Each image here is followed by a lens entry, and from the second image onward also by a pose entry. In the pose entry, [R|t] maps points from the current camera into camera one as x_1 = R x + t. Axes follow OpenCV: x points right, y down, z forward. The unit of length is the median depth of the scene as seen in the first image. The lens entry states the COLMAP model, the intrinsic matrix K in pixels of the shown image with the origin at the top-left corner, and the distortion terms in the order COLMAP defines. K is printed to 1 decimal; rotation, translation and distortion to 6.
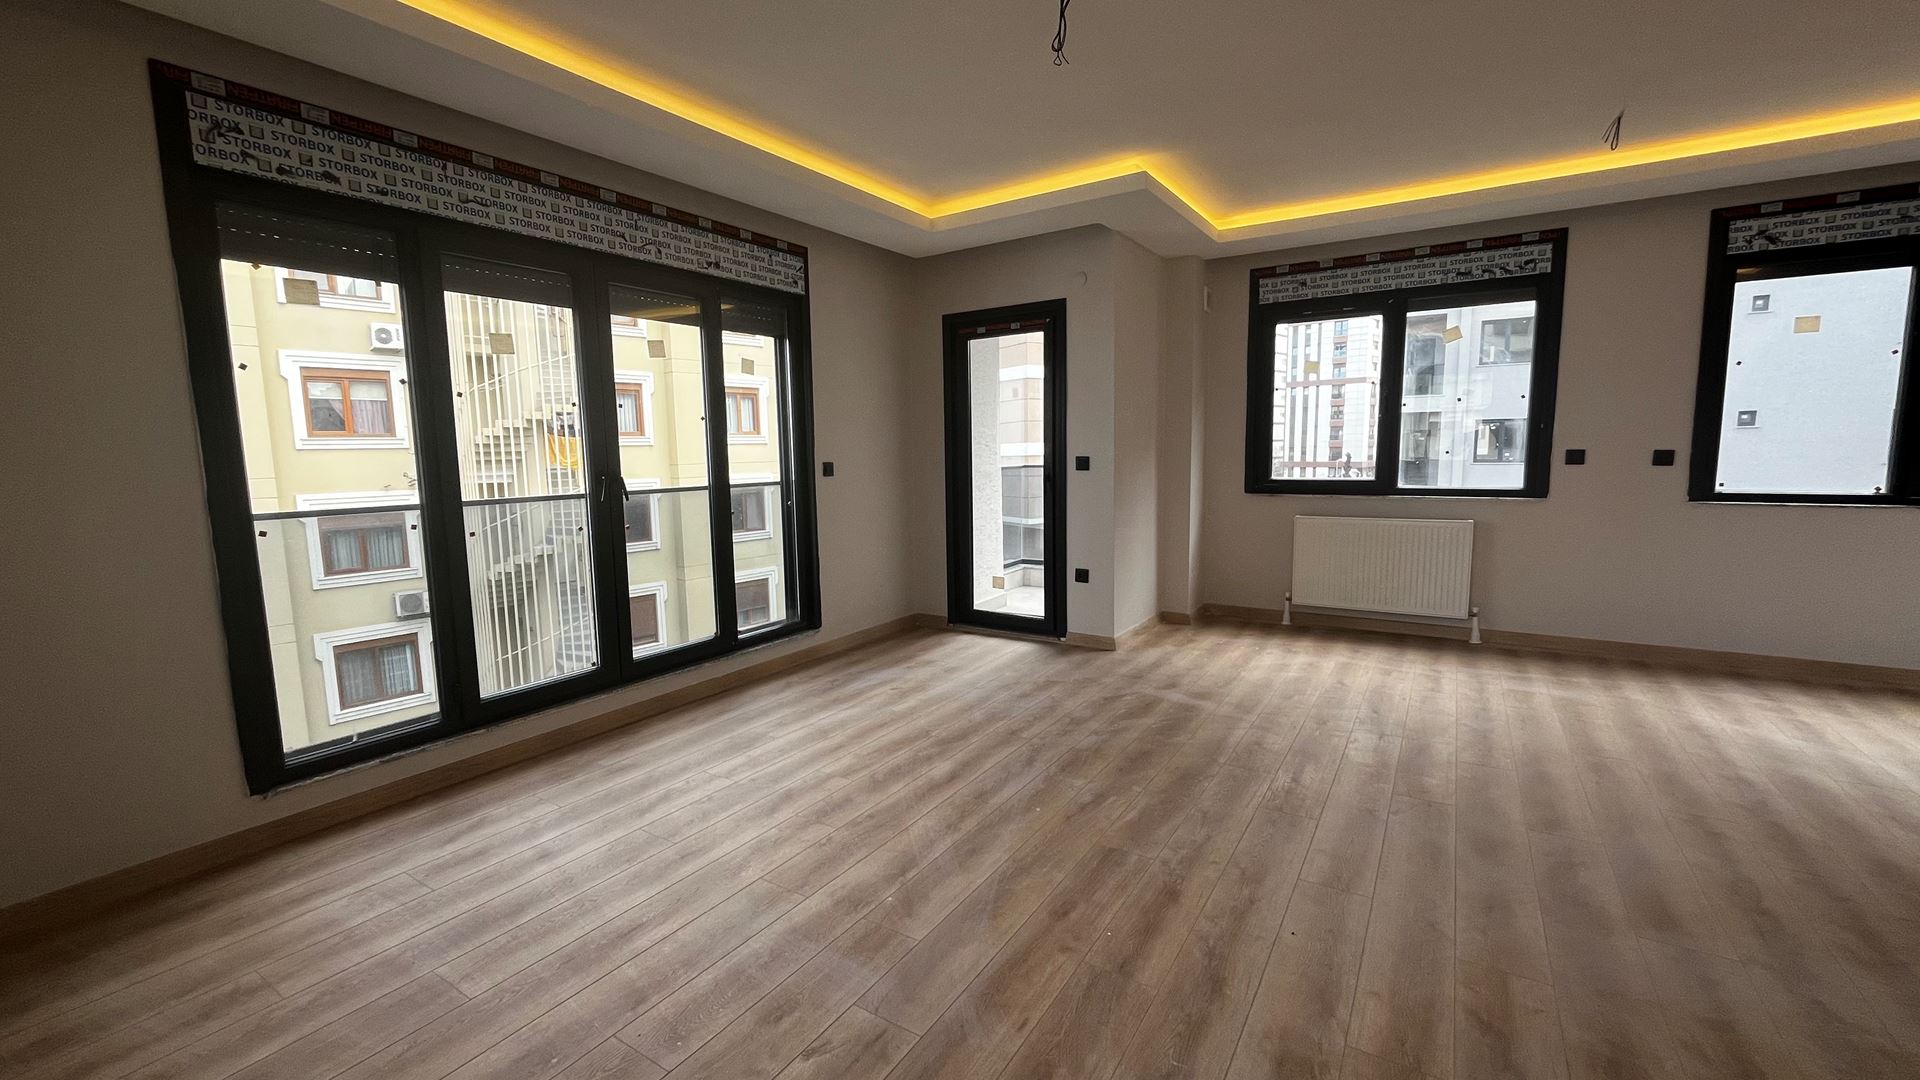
lens RADIAL K [[777.4, 0, 952.8], [0, 777.4, 541.8], [0, 0, 1]] dist [-0.000909, -0.000538]
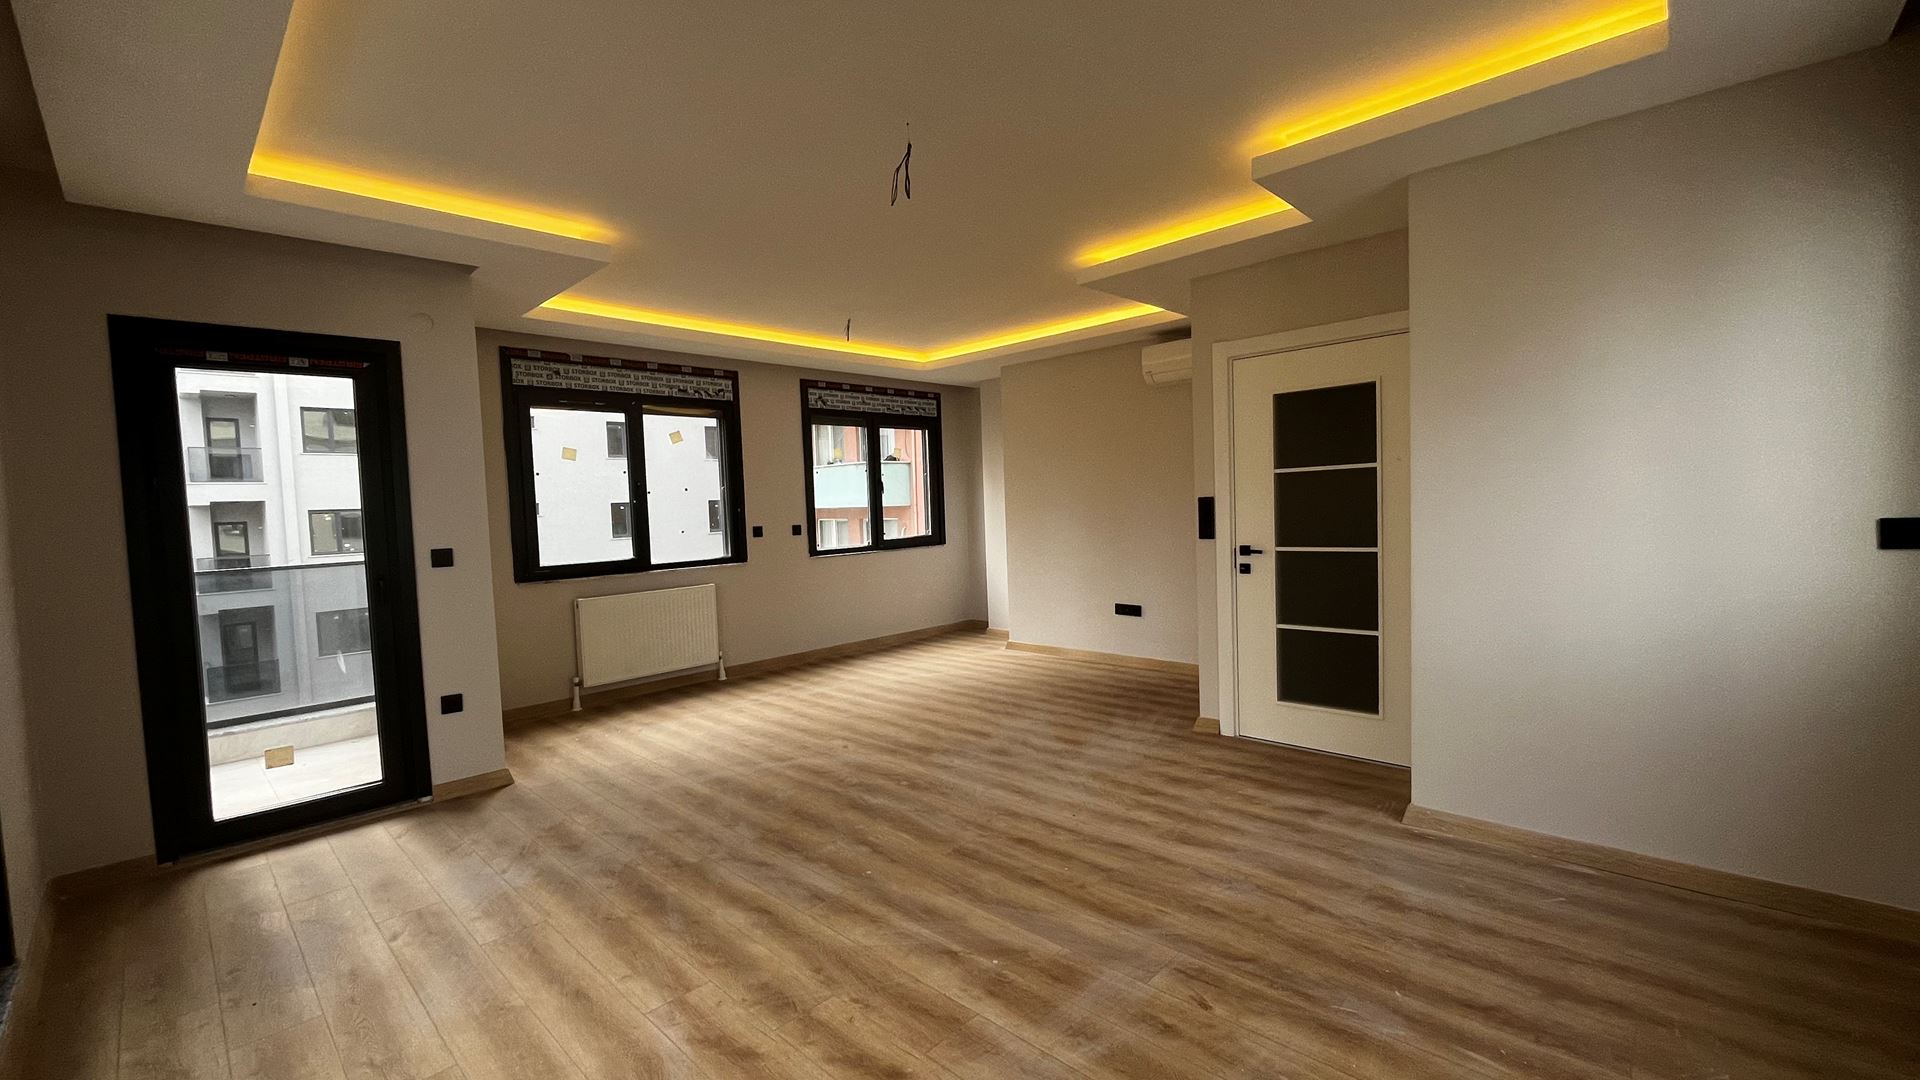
lens RADIAL K [[777.4, 0, 952.8], [0, 777.4, 541.8], [0, 0, 1]] dist [-0.000909, -0.000538]
pose [[0.190226, -0.038555, 0.980983, -0.562730], [0.154034, 0.988025, 0.008962, -0.052258], [-0.969581, 0.149400, 0.193886, 0.410029]]
